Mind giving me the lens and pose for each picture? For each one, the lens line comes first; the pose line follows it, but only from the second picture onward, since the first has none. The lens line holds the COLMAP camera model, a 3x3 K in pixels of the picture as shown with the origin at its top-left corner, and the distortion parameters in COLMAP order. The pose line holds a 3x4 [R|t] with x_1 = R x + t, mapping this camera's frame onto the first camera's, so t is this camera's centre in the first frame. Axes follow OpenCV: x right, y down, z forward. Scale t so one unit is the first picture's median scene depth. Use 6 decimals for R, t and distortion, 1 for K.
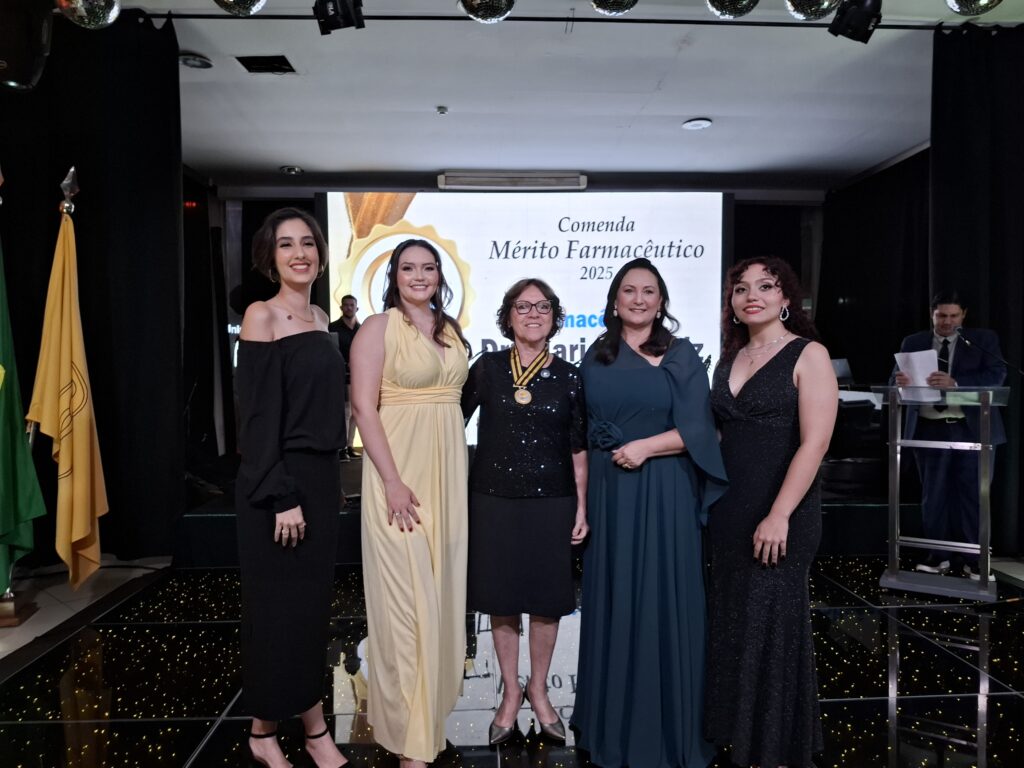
lens RADIAL K [[685.9, 0, 503.7], [0, 685.9, 392.6], [0, 0, 1]] dist [-0.006708, -0.015281]
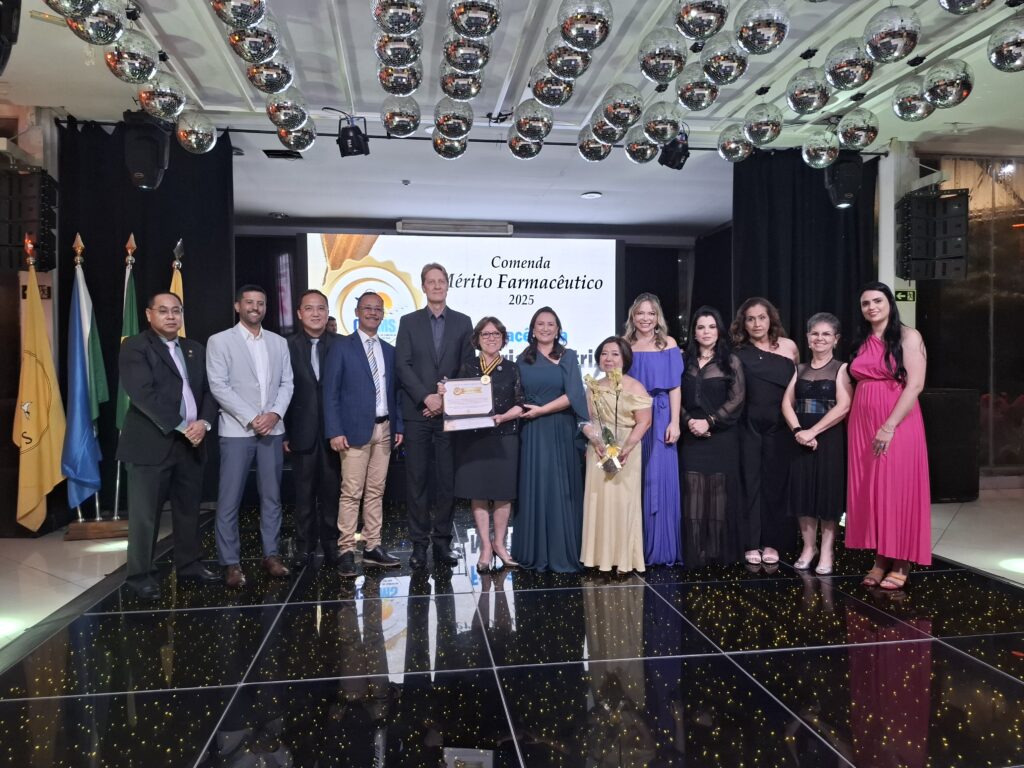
lens RADIAL K [[685.9, 0, 516.8], [0, 685.9, 387.8], [0, 0, 1]] dist [-0.006708, -0.015281]
pose [[0.993118, -0.004732, 0.117021, -0.024832], [0.007668, 0.999667, -0.024644, 0.022837], [-0.116865, 0.025372, 0.992824, -0.276610]]
